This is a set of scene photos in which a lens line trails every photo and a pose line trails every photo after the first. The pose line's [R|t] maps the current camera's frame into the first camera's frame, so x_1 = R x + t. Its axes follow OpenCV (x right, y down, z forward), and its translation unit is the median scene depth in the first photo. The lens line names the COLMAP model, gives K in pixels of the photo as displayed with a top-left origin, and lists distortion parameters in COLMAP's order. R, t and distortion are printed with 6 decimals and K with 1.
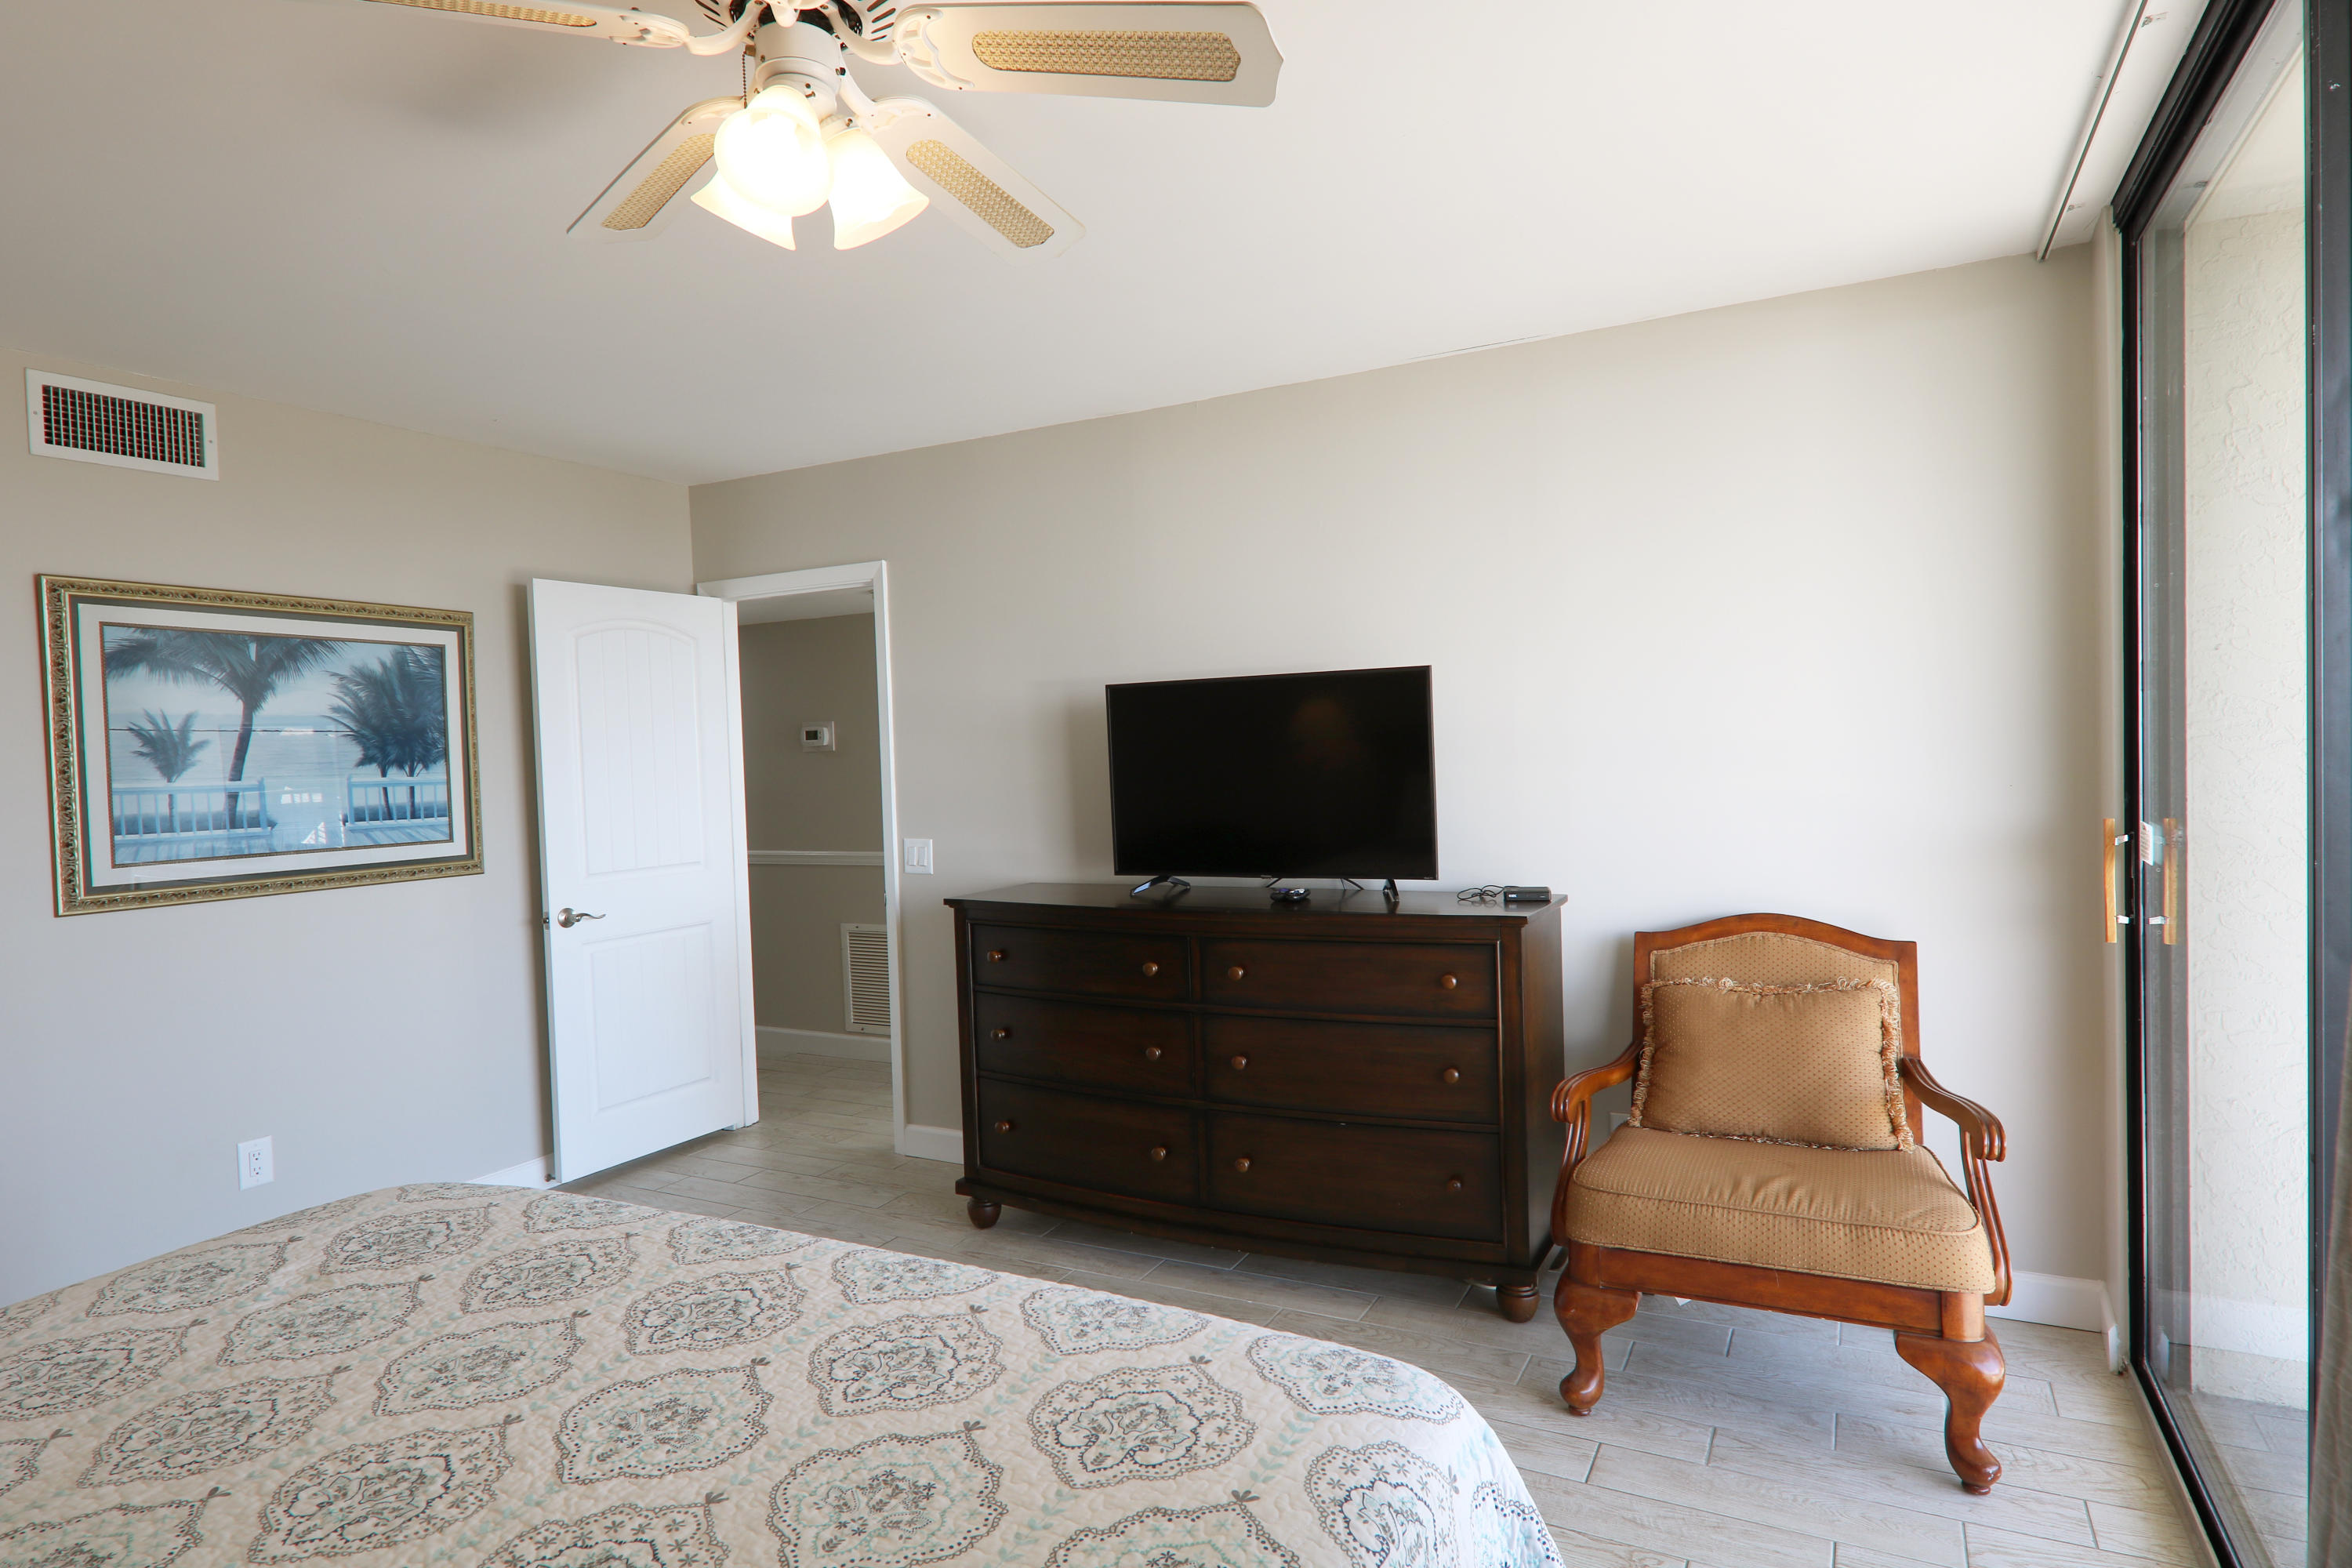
lens RADIAL K [[1299.5, 0, 1170.6], [0, 1299.5, 796.6], [0, 0, 1]] dist [0.007495, -0.002551]
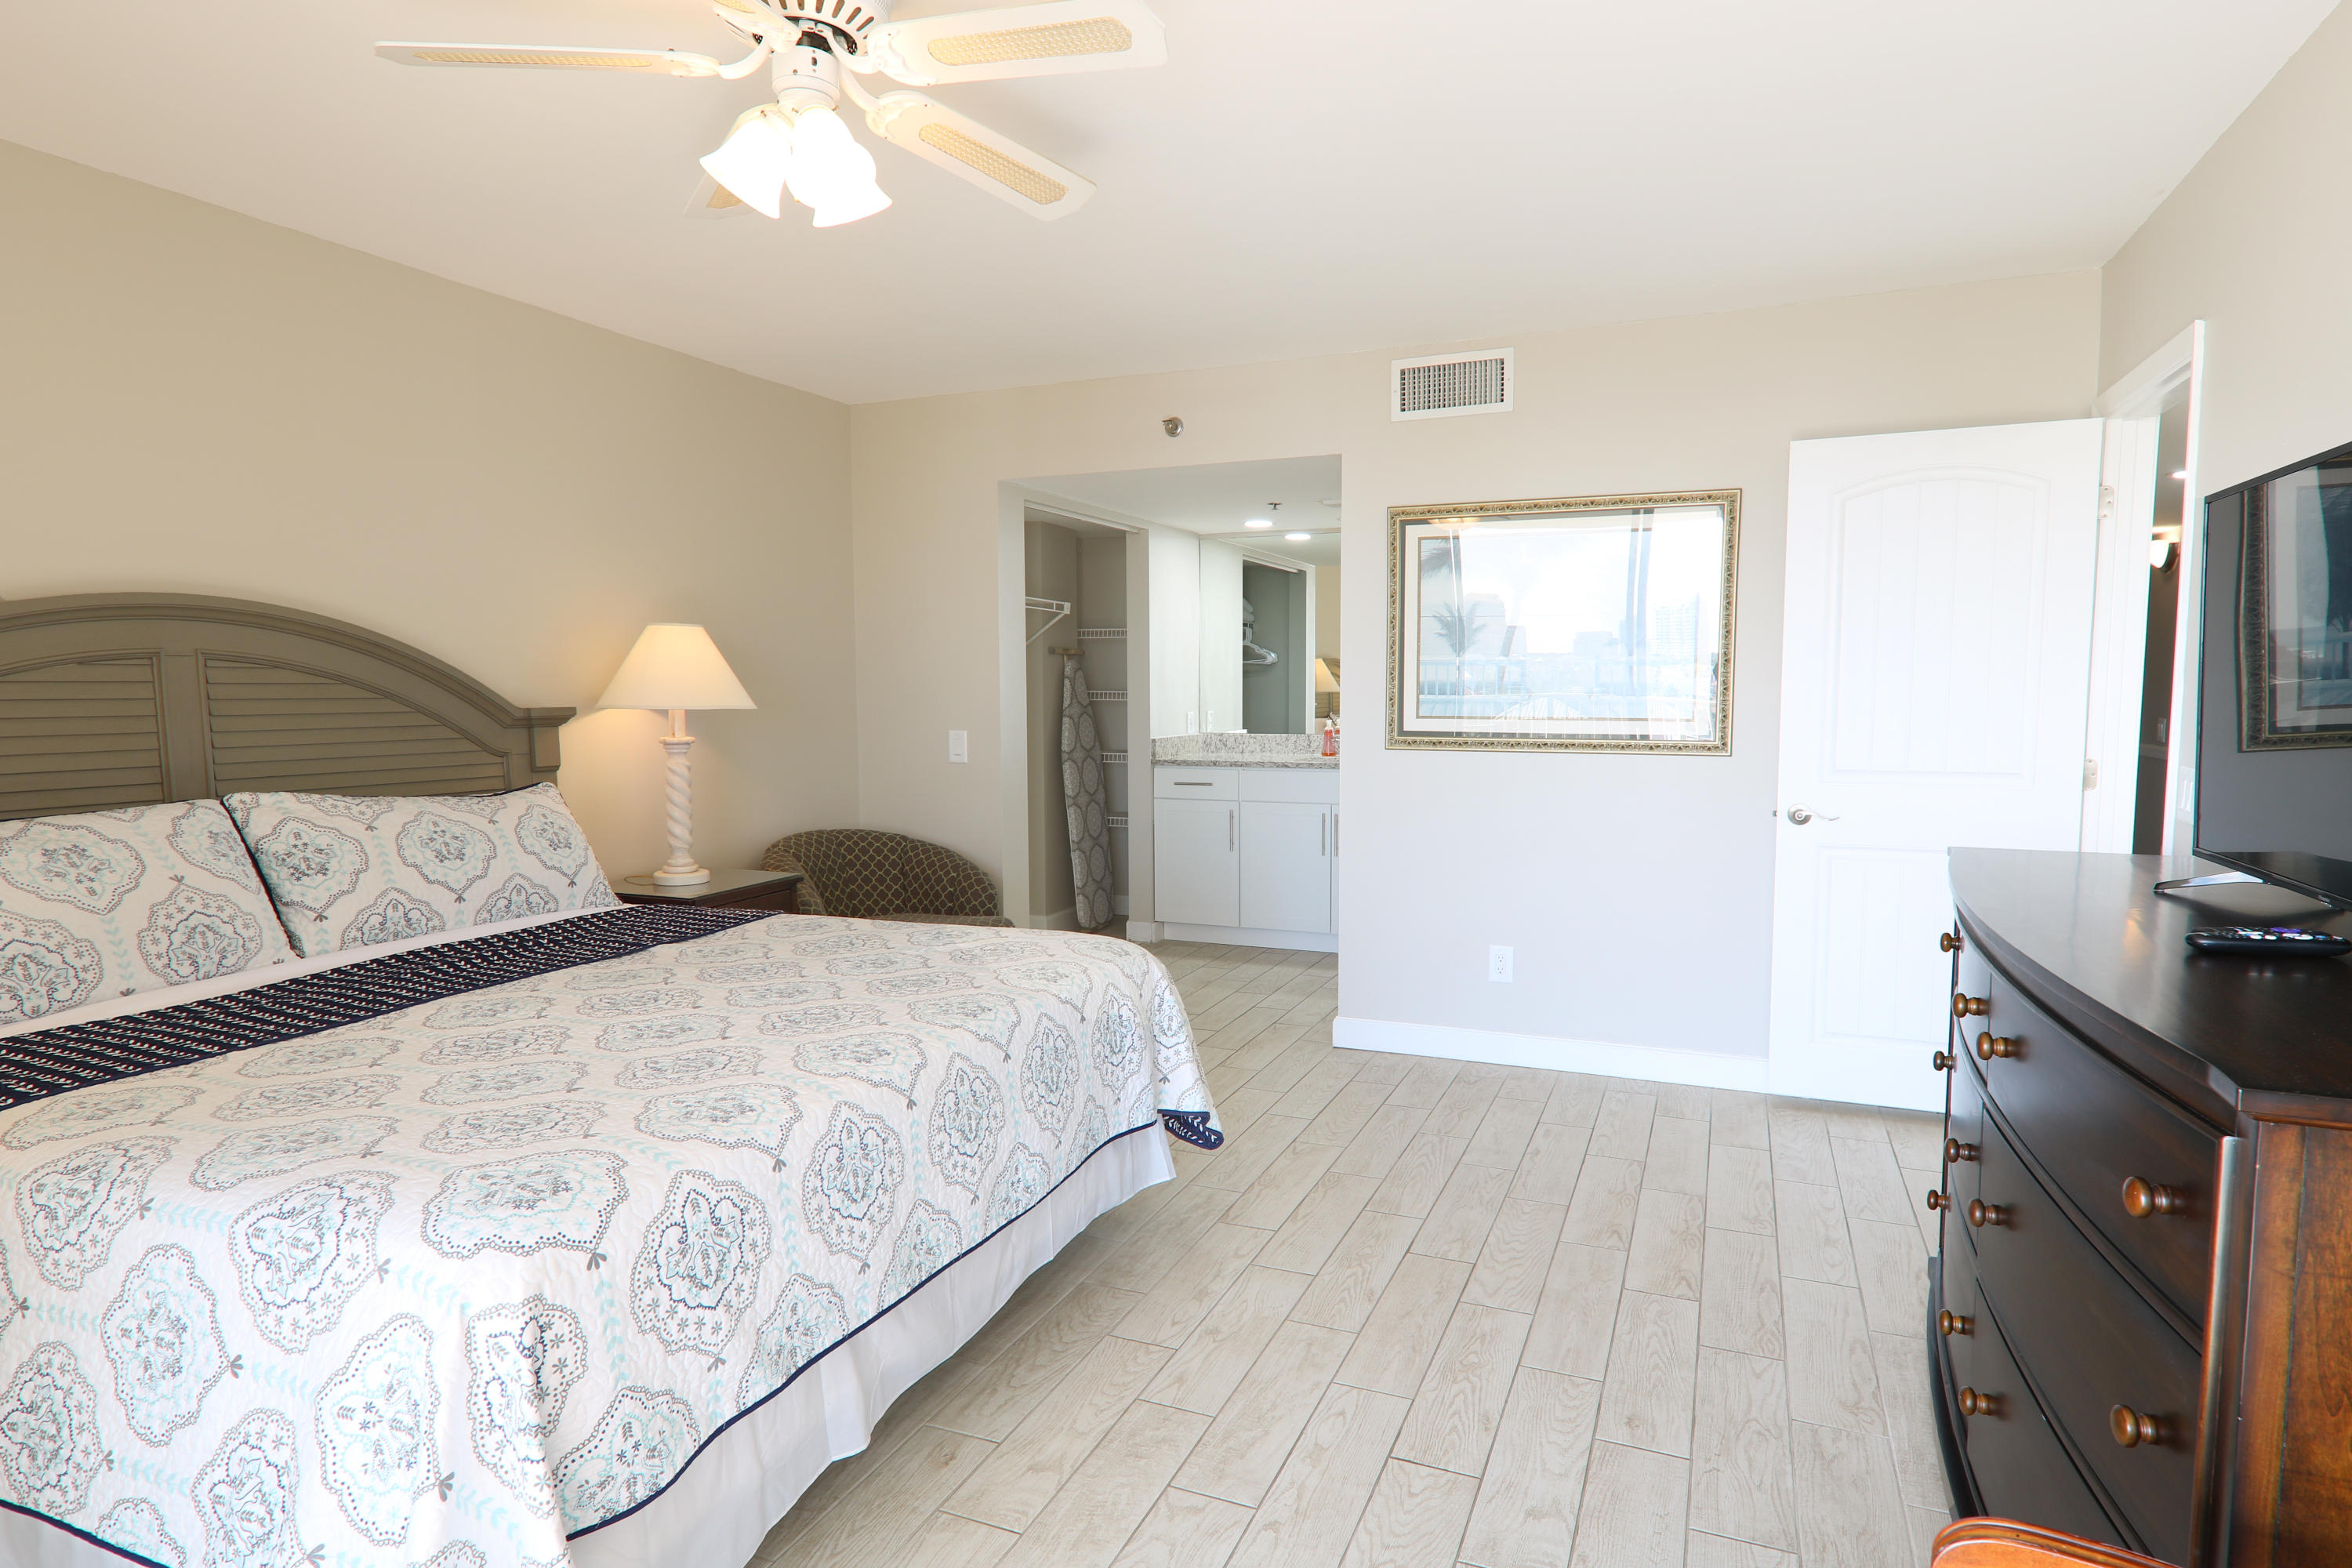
lens RADIAL K [[1299.5, 0, 1172.1], [0, 1299.5, 800.6], [0, 0, 1]] dist [0.007495, -0.002551]
pose [[0.079110, 0.121424, -0.989443, 0.554918], [-0.031948, 0.992353, 0.119227, -0.014974], [0.996354, 0.022179, 0.082385, 0.653433]]
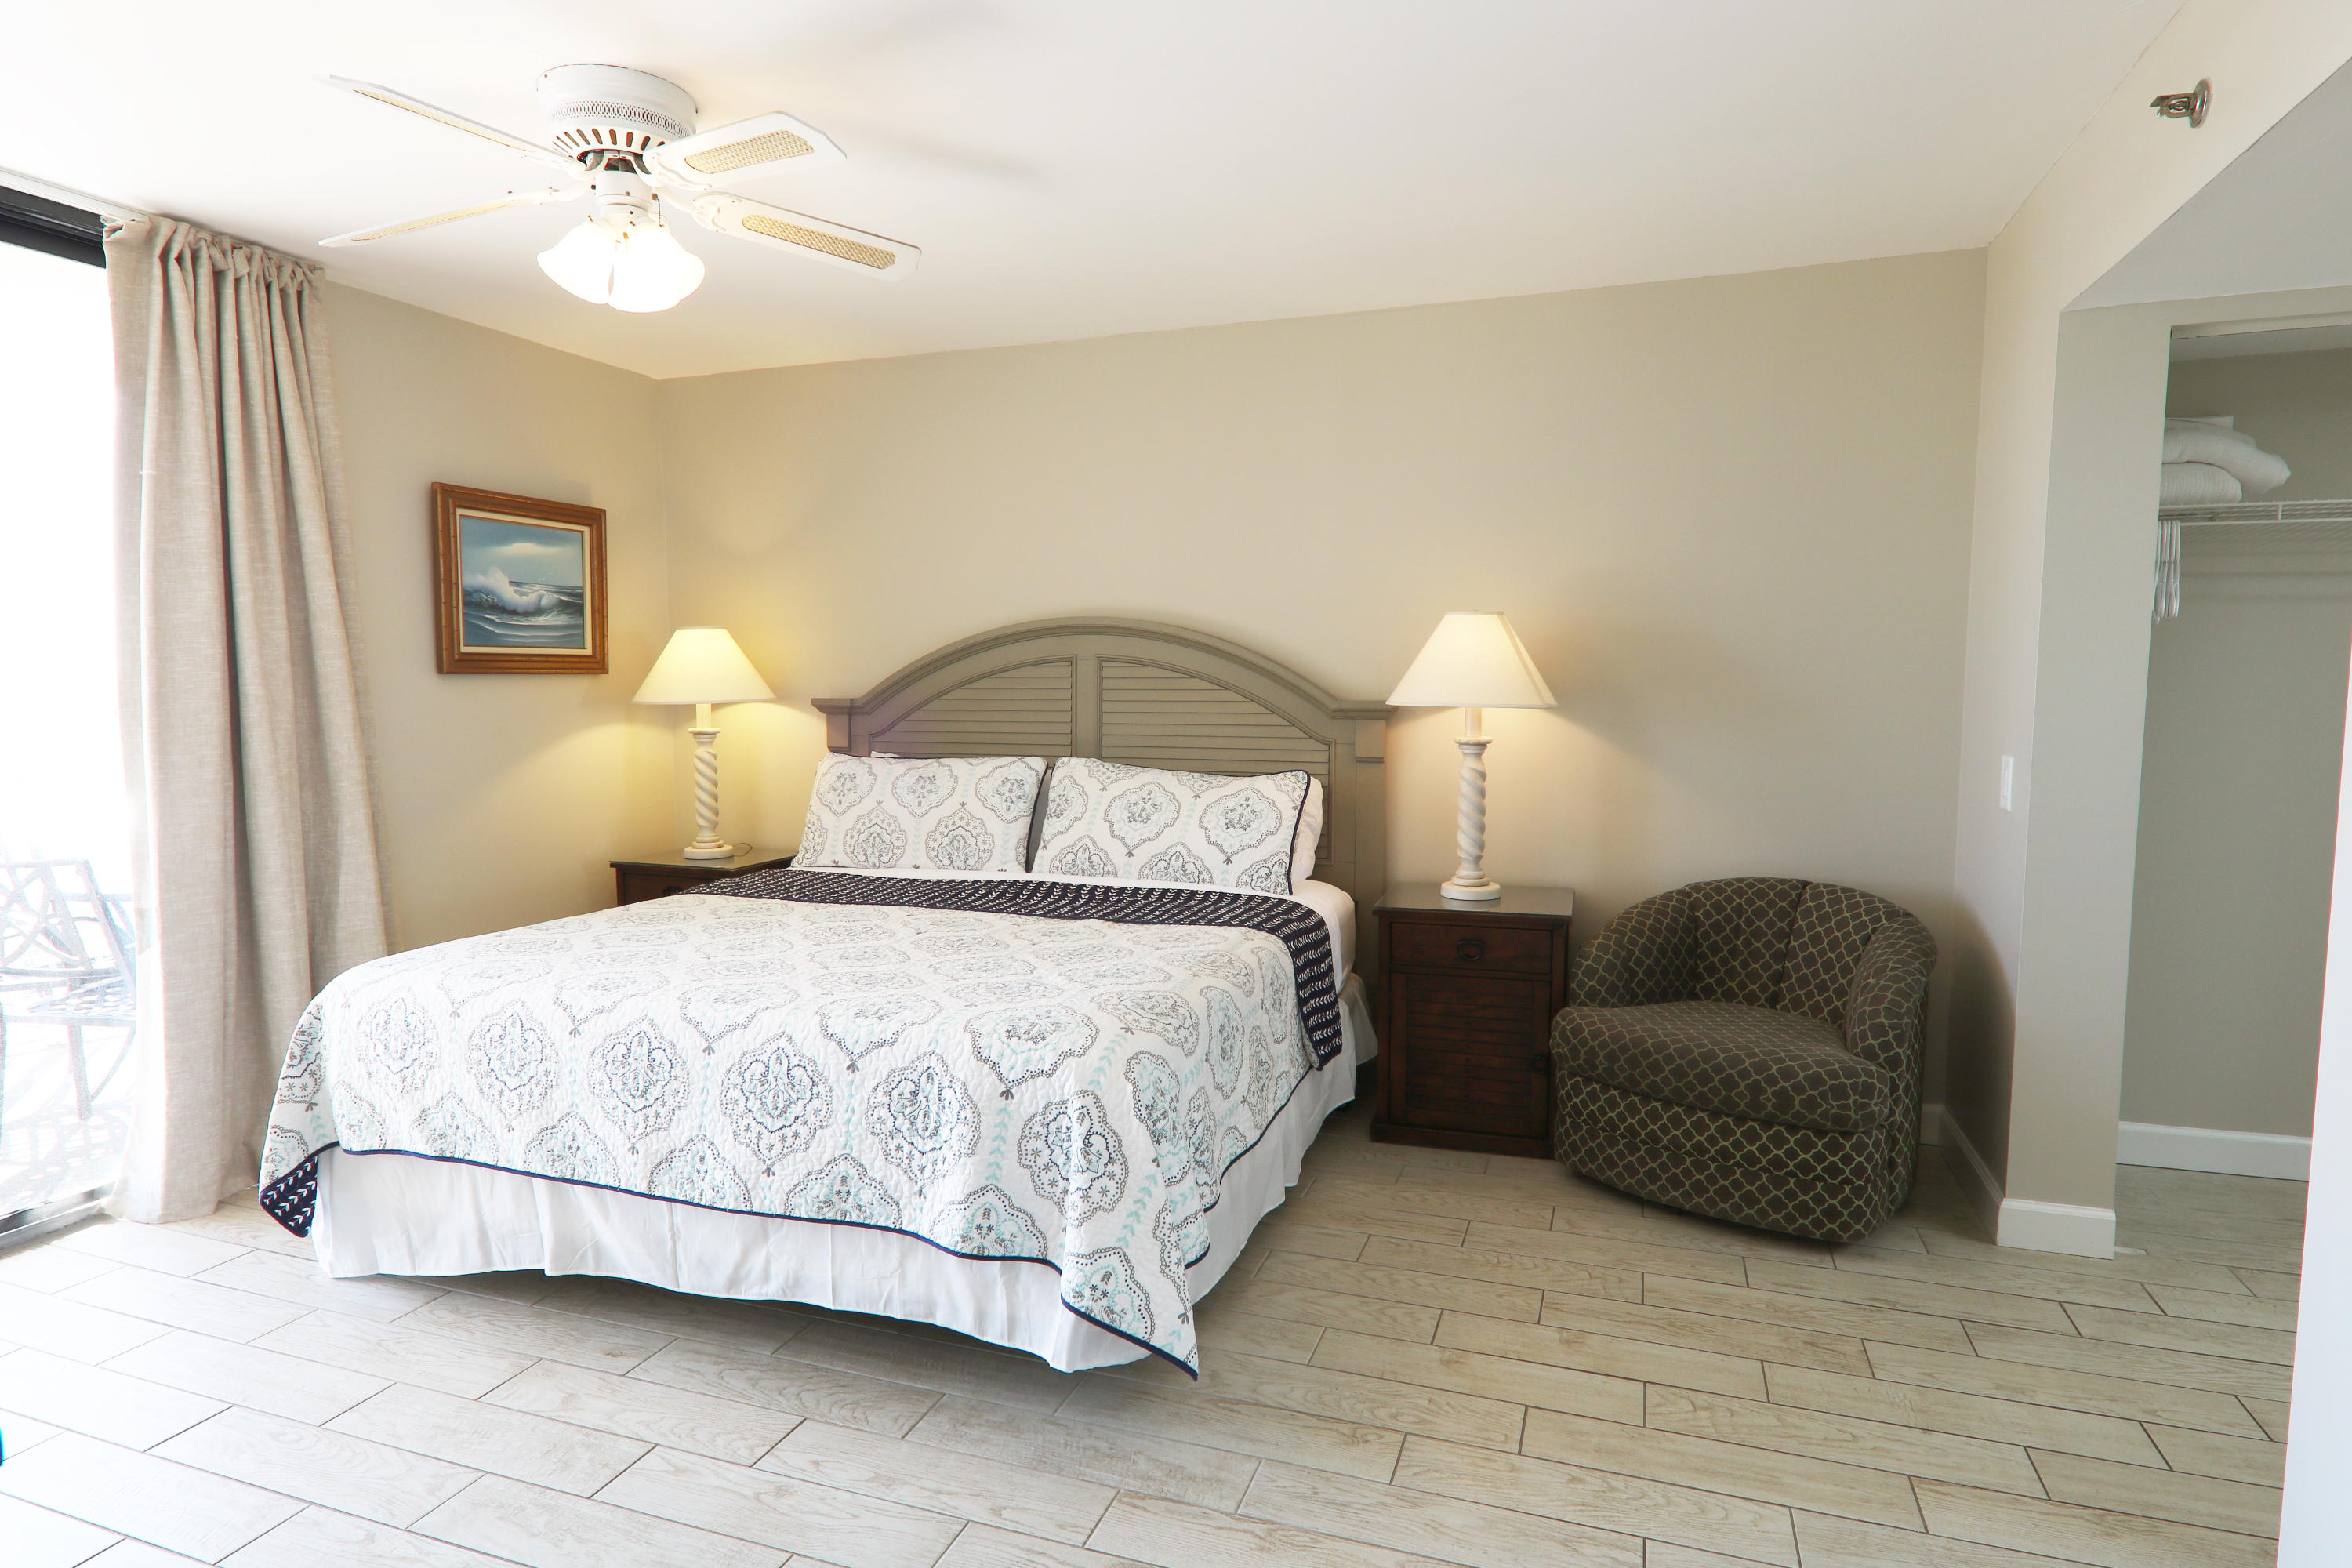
lens RADIAL K [[1299.5, 0, 1180.5], [0, 1299.5, 795.3], [0, 0, 1]] dist [0.007495, -0.002551]
pose [[-0.989287, 0.049745, -0.137245, -0.362569], [0.032144, 0.991305, 0.127599, -0.013007], [0.142399, 0.121821, -0.982284, 1.405864]]
